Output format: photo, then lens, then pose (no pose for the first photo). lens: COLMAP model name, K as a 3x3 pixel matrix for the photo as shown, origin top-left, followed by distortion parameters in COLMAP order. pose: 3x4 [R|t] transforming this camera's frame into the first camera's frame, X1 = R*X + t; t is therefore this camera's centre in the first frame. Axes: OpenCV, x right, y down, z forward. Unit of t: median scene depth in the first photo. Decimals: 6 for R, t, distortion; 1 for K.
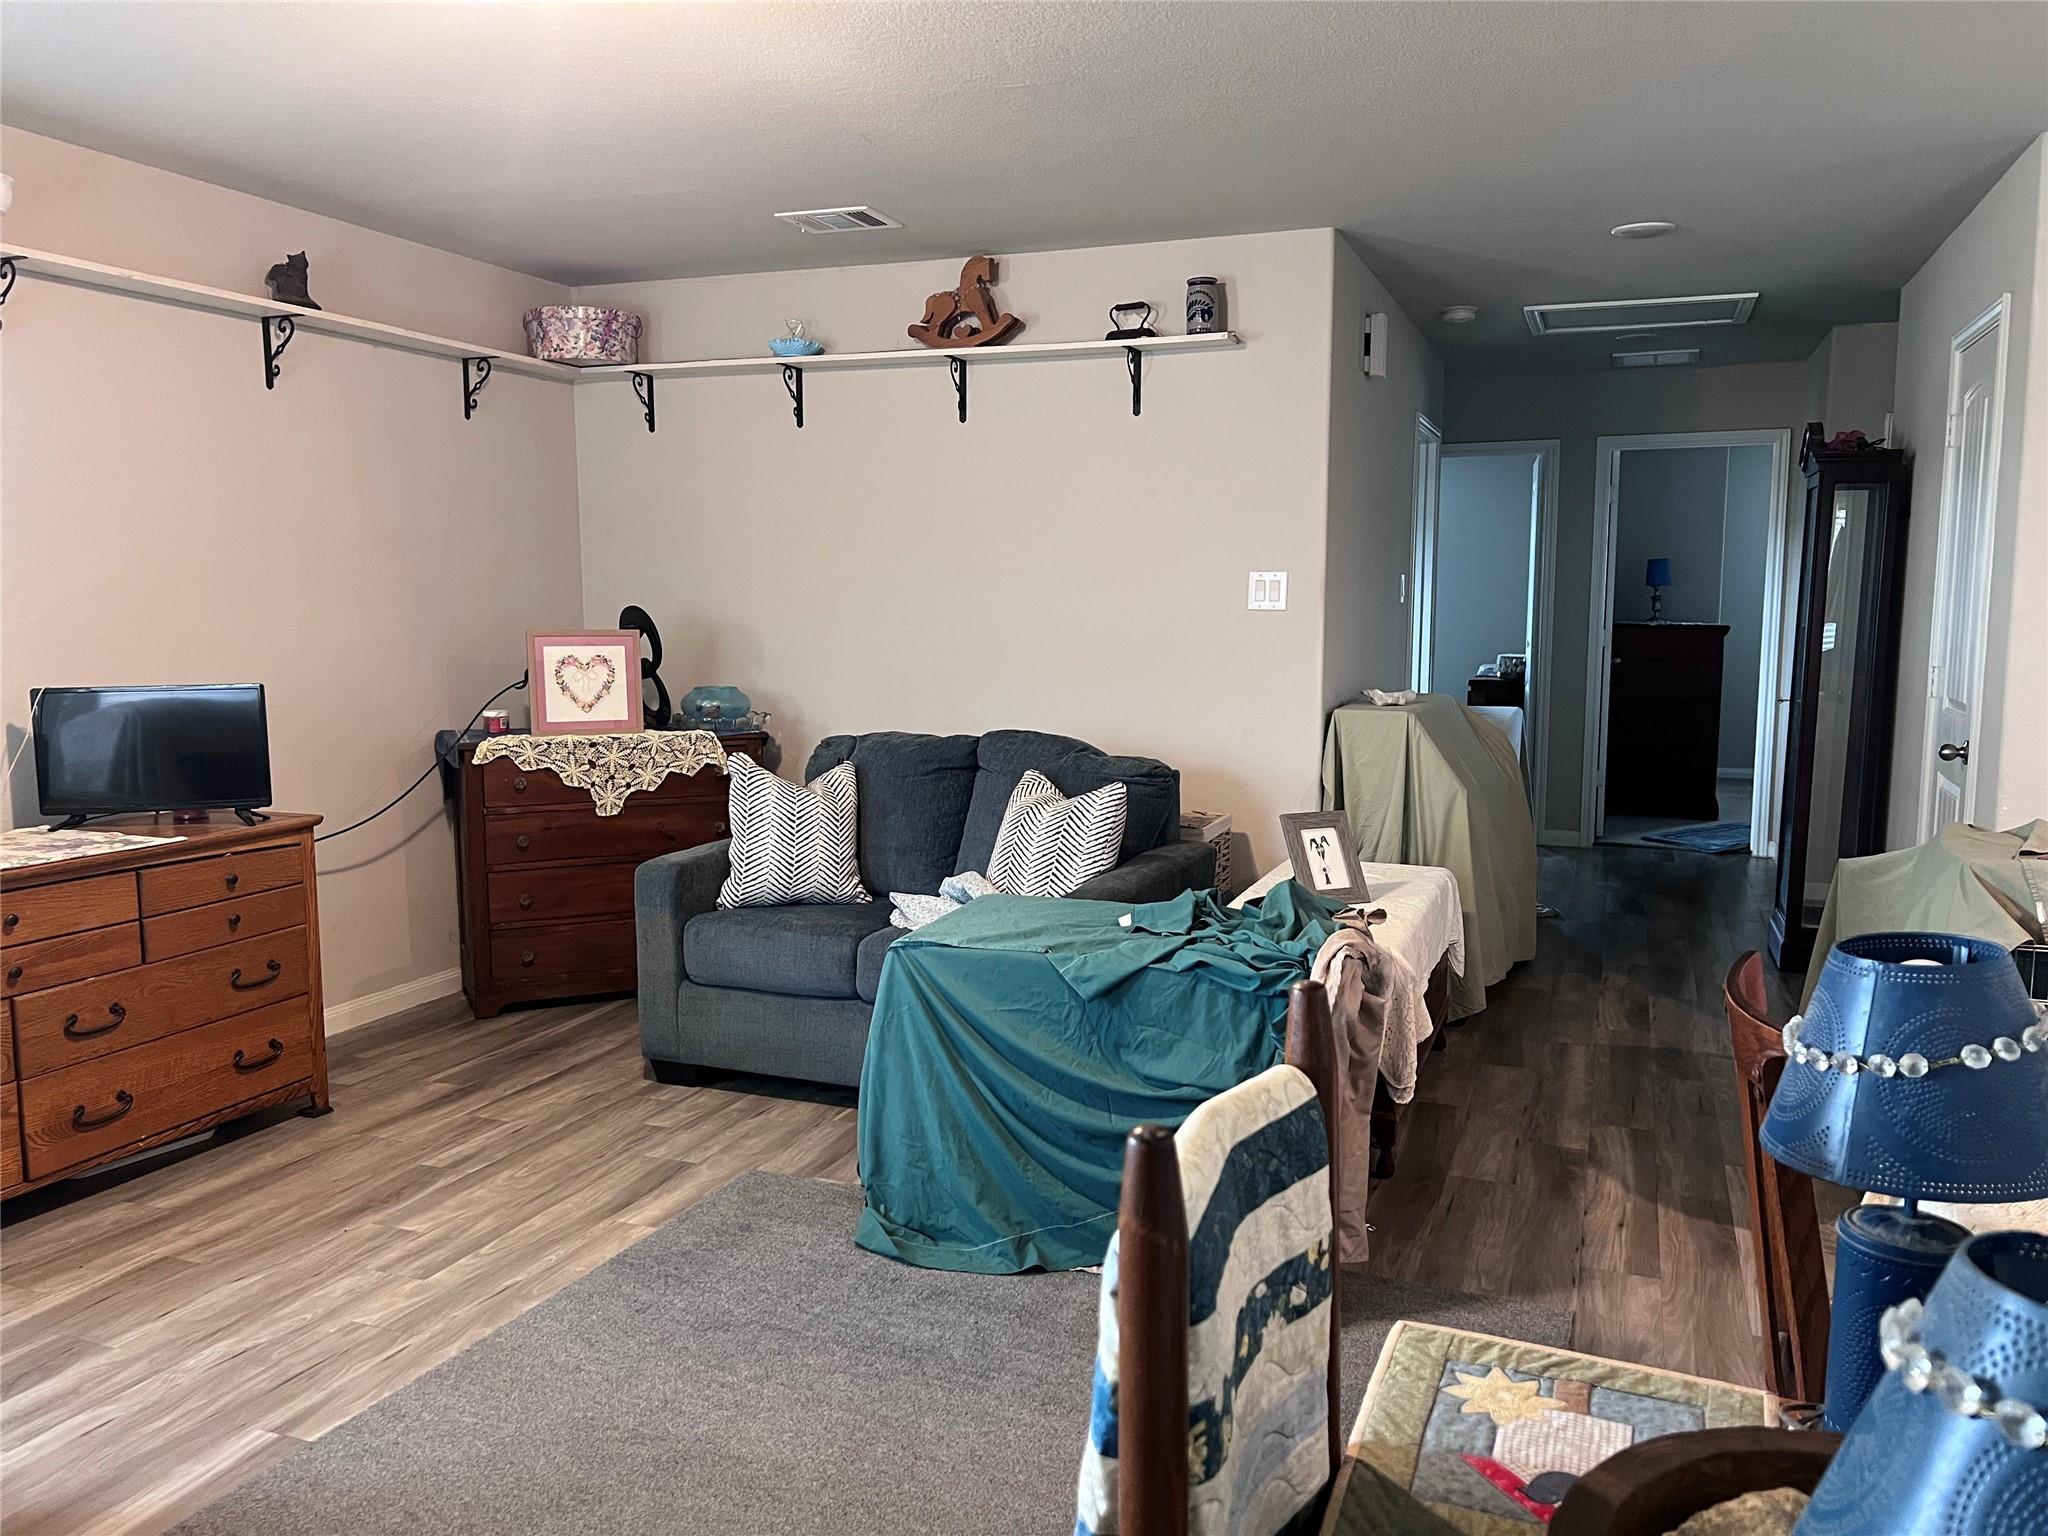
lens RADIAL K [[1546.0, 0, 1038.3], [0, 1546.0, 781.5], [0, 0, 1]] dist [0.058637, -0.067741]
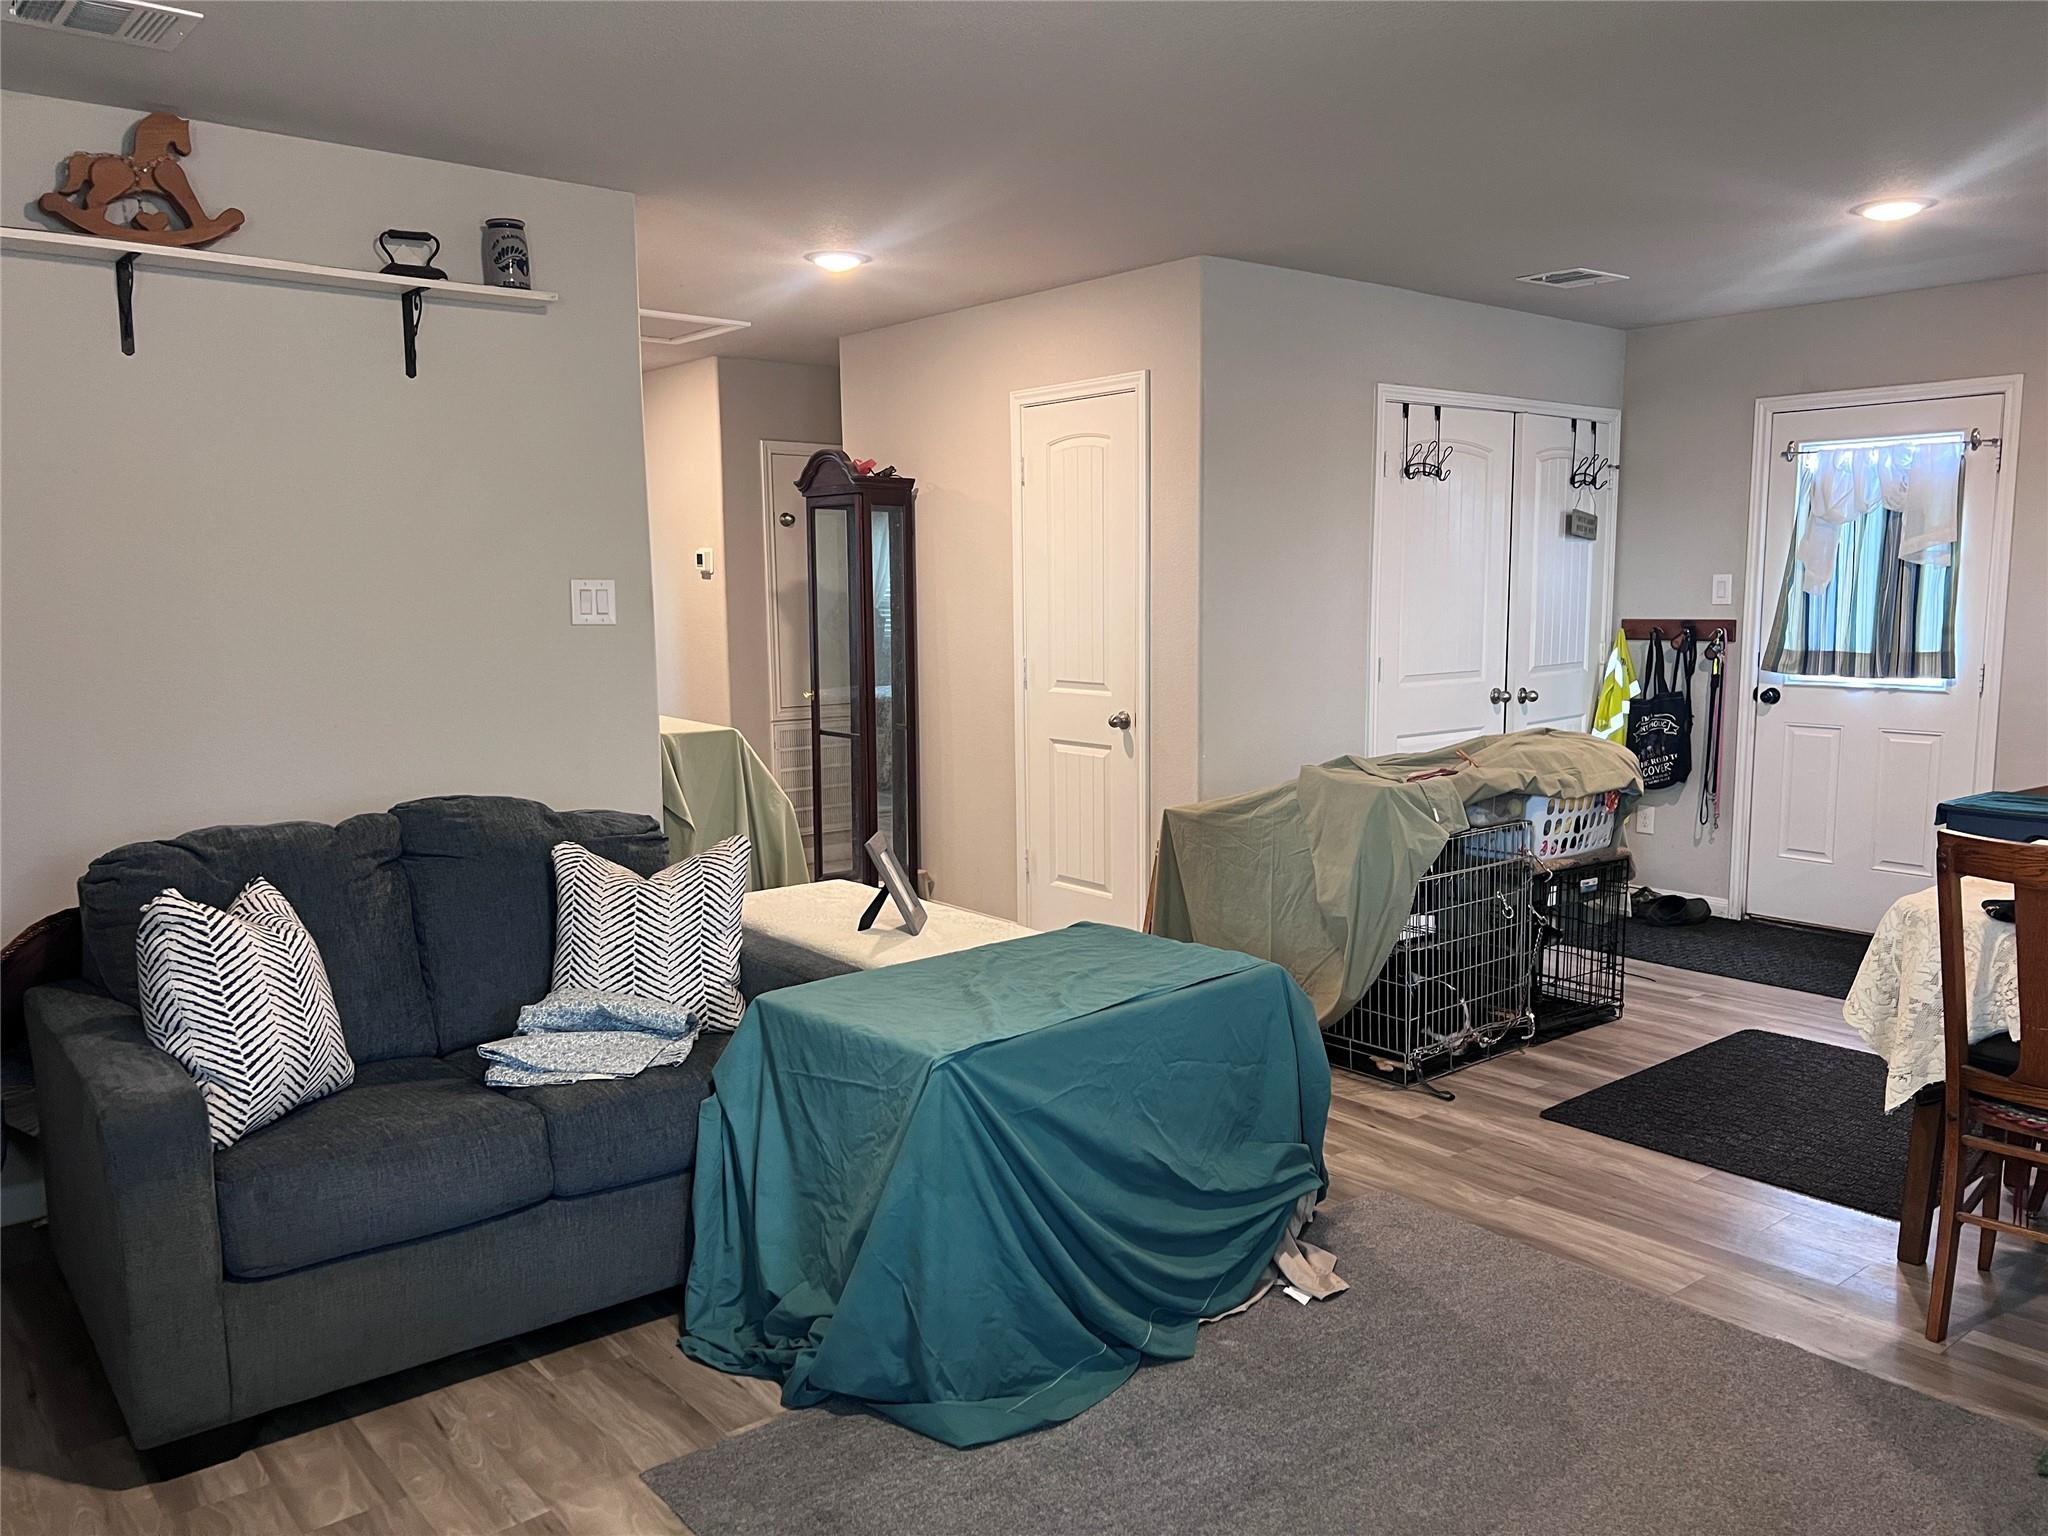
lens RADIAL K [[1546.0, 0, 1037.9], [0, 1546.0, 778.3], [0, 0, 1]] dist [0.058637, -0.067741]
pose [[0.487499, -0.115039, 0.865512, -0.484140], [0.116964, 0.990952, 0.065832, -0.054466], [-0.865254, 0.069140, 0.496544, 0.365732]]
